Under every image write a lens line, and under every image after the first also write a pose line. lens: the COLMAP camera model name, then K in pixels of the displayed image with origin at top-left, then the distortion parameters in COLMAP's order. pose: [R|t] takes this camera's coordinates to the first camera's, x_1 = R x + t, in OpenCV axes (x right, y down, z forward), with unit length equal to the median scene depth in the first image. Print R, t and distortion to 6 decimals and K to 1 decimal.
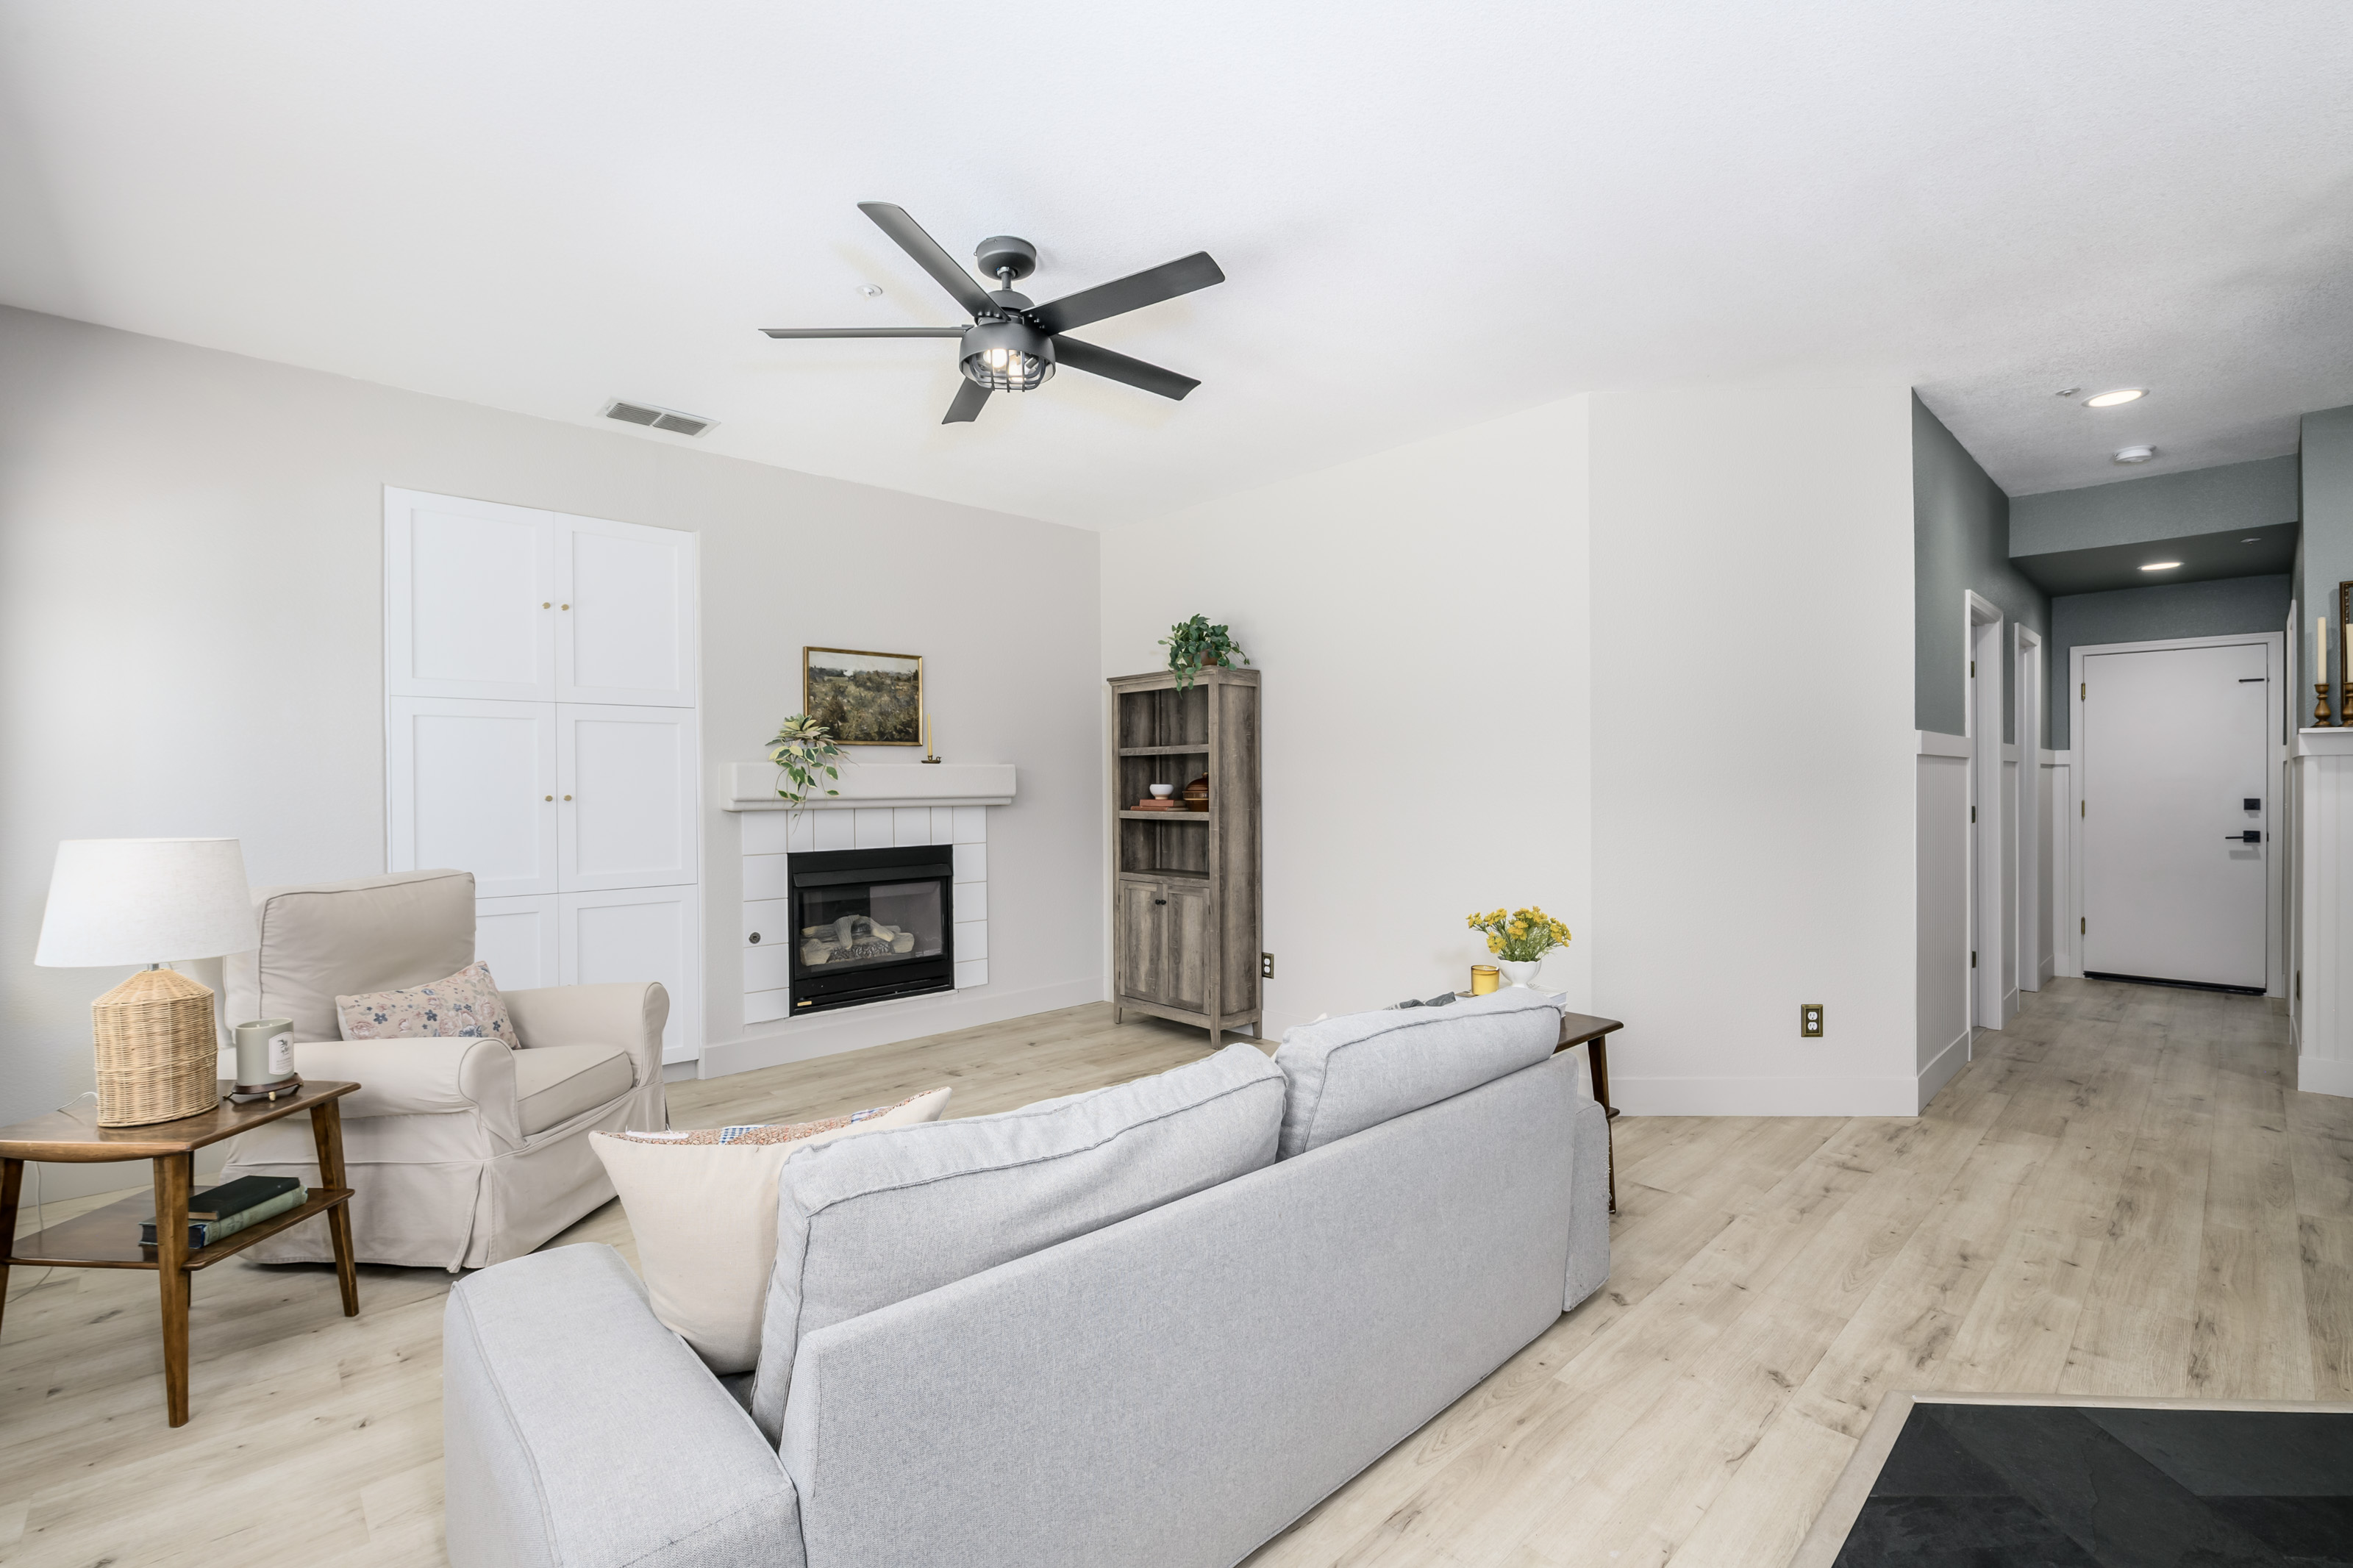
lens RADIAL K [[1012.5, 0, 1168.6], [0, 1012.5, 786.8], [0, 0, 1]] dist [-0.009180, -0.000357]
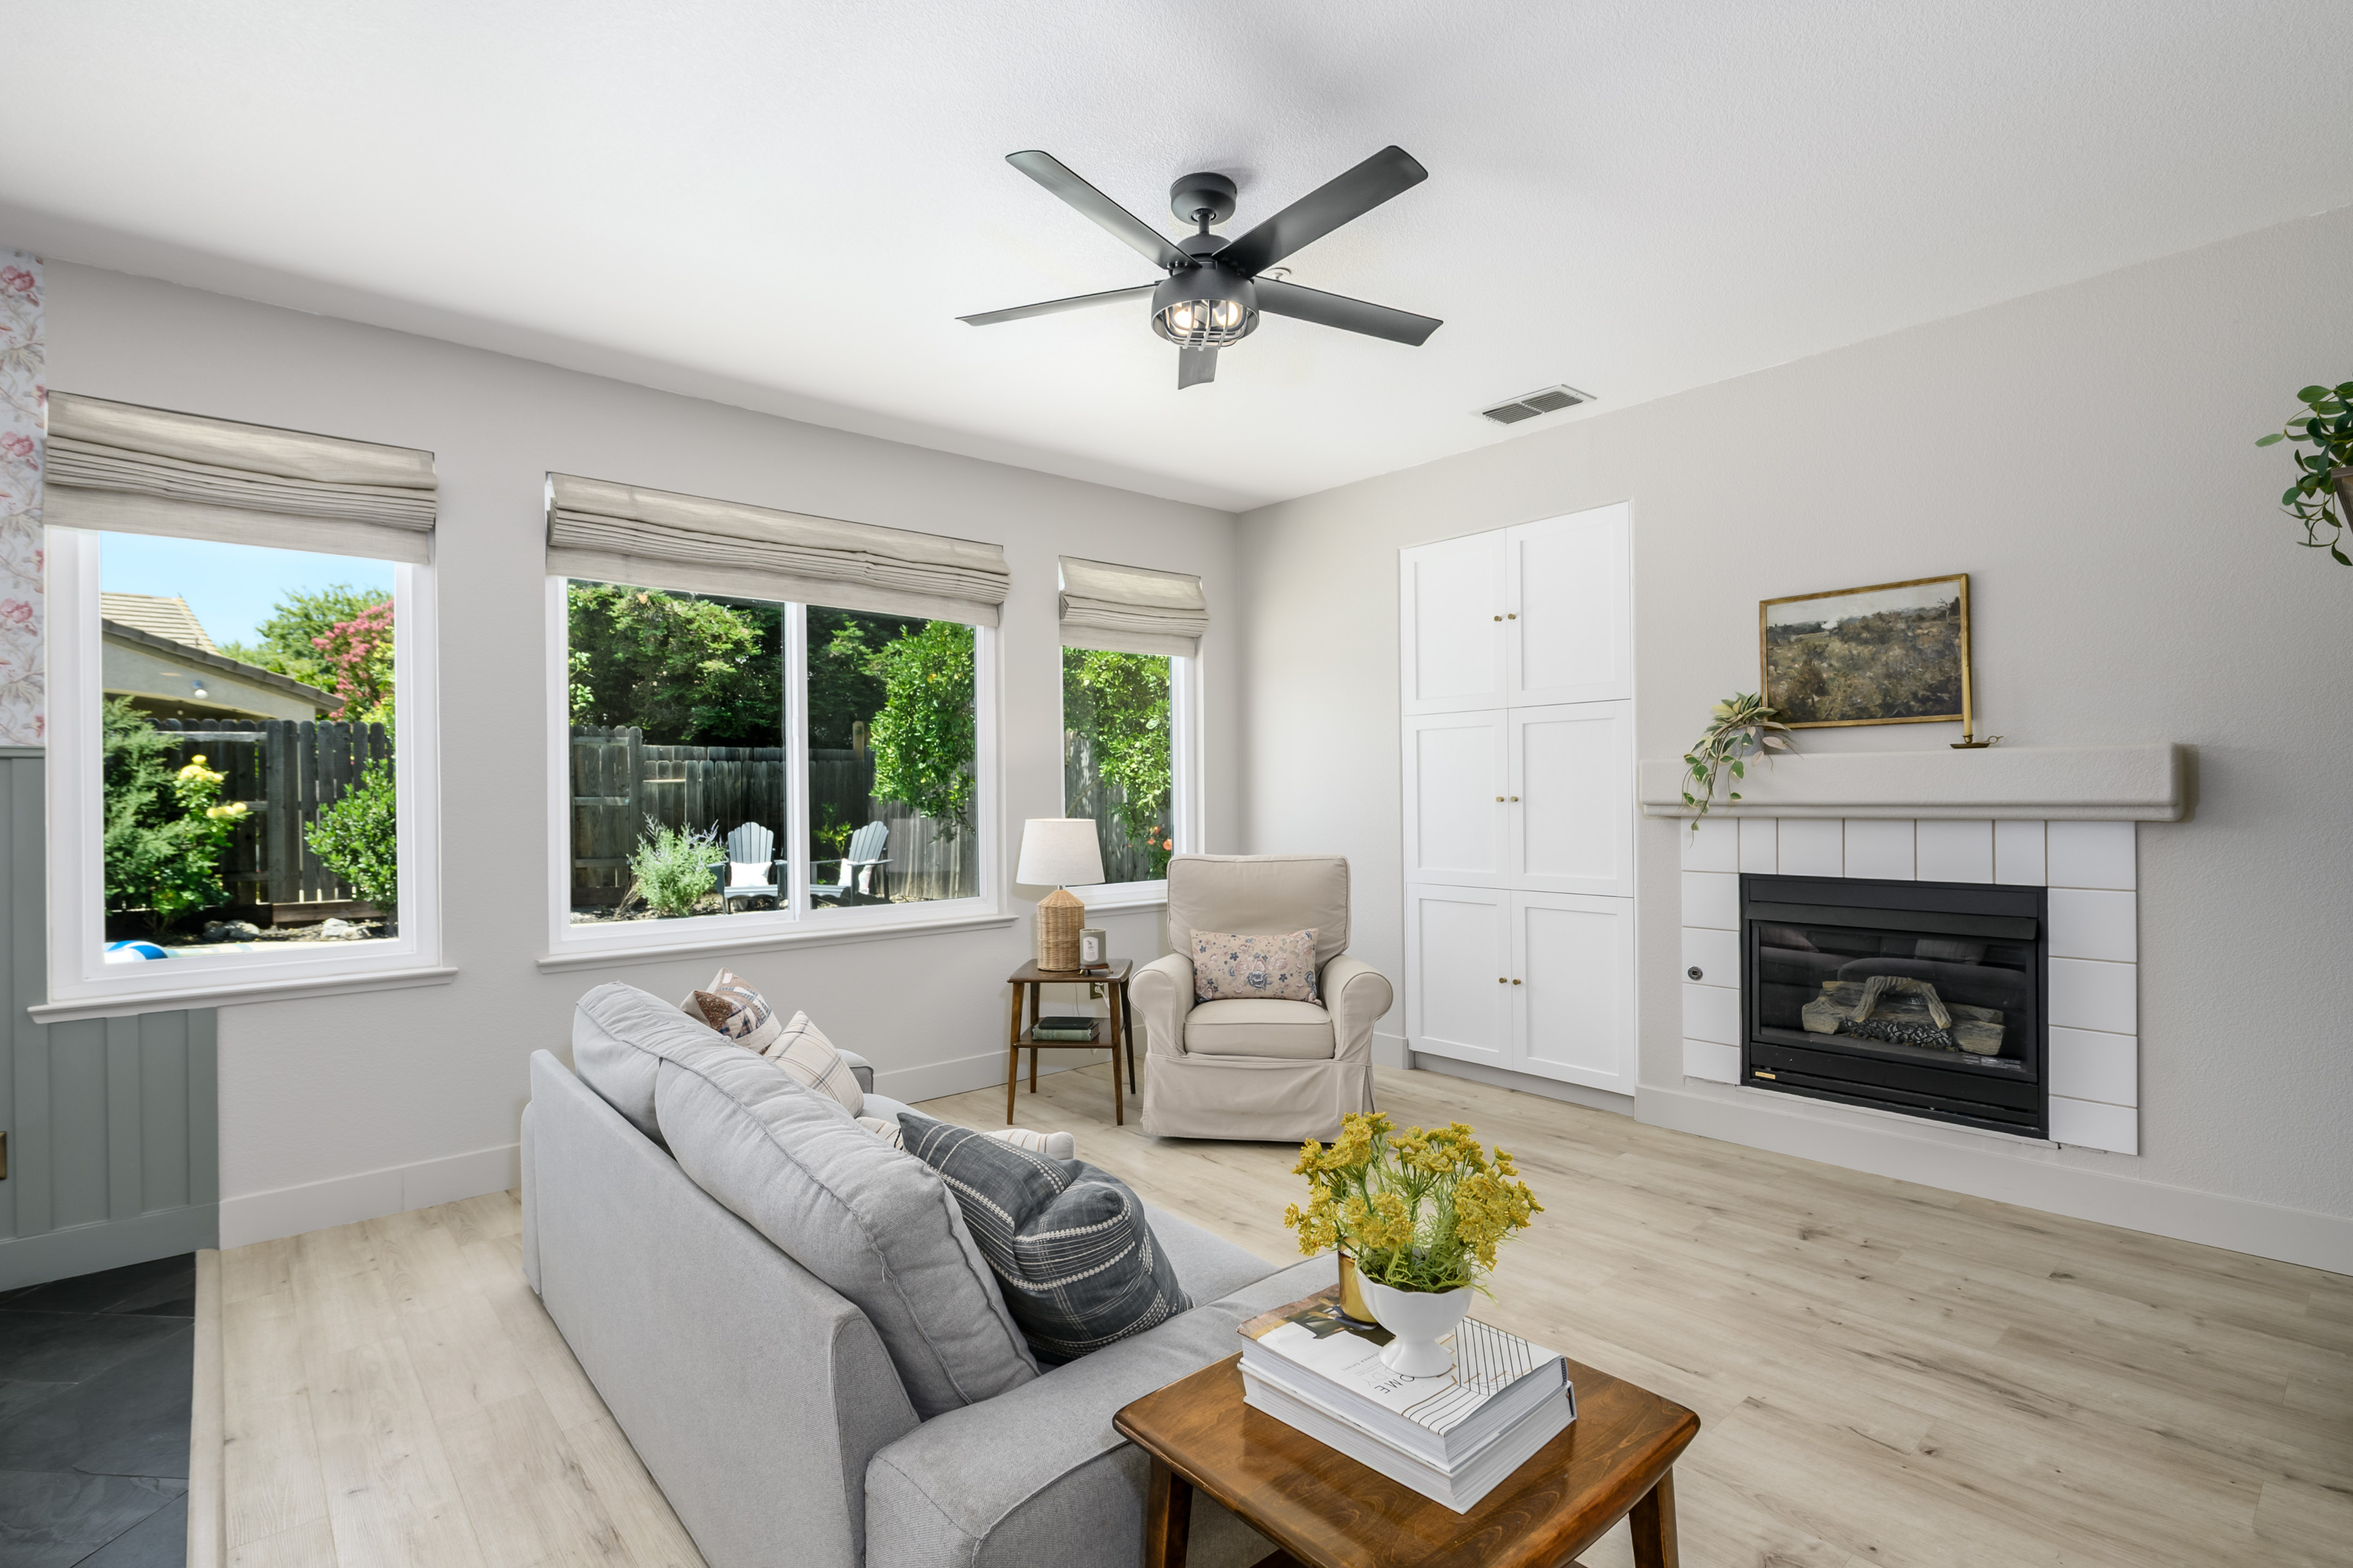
lens RADIAL K [[1105.2, 0, 1167.6], [0, 1105.2, 787.7], [0, 0, 1]] dist [0.002621, 0.000075]
pose [[-0.030405, 0.000825, -0.999537, 0.475710], [0.007206, 0.999974, 0.000606, -0.003501], [0.999512, -0.007184, -0.030410, 0.579869]]
